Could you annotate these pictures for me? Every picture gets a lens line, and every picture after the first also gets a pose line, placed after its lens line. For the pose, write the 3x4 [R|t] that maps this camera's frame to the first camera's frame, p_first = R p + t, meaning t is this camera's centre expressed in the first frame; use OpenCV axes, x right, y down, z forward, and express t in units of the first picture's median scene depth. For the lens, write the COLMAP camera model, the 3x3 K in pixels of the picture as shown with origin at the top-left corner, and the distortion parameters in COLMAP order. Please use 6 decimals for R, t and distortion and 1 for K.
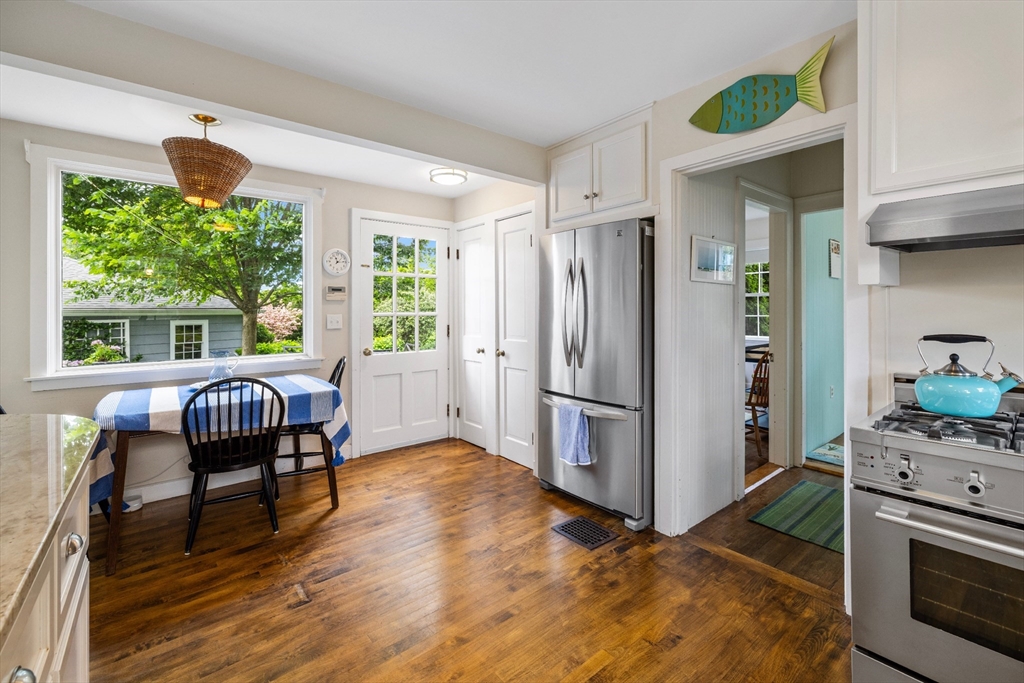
lens RADIAL K [[438.8, 0, 505.5], [0, 438.8, 322.6], [0, 0, 1]] dist [0.003091, -0.000159]
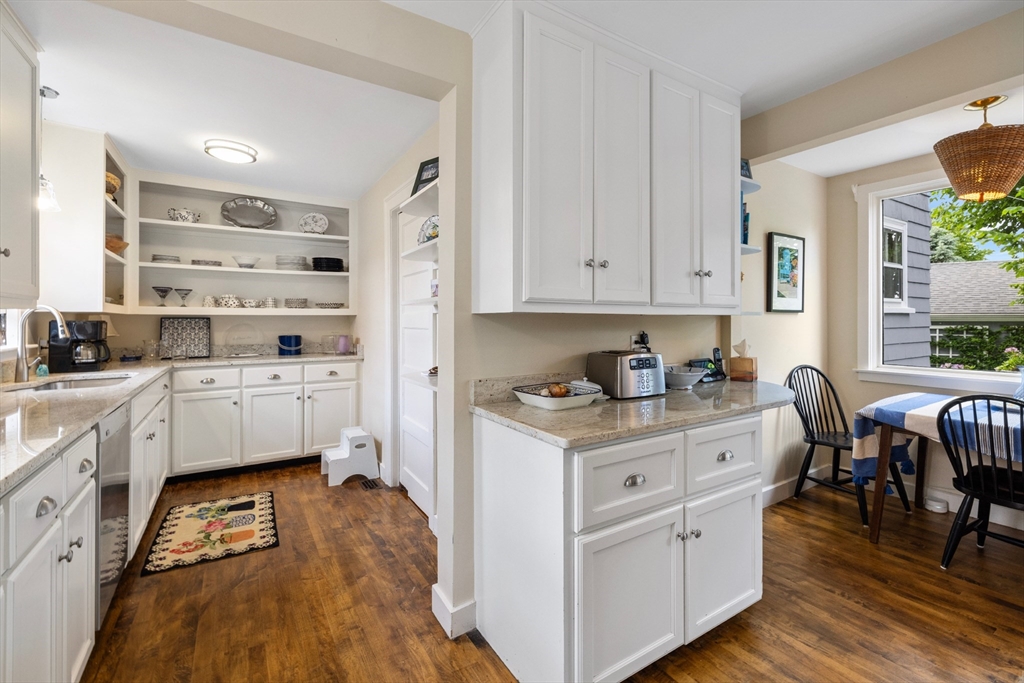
lens RADIAL K [[441.5, 0, 513.8], [0, 441.5, 347.1], [0, 0, 1]] dist [-0.004430, -0.000557]
pose [[-0.113441, 0.069336, -0.991122, 0.339155], [-0.023983, 0.997080, 0.072498, -0.008749], [0.993255, 0.031995, -0.111447, 0.162460]]
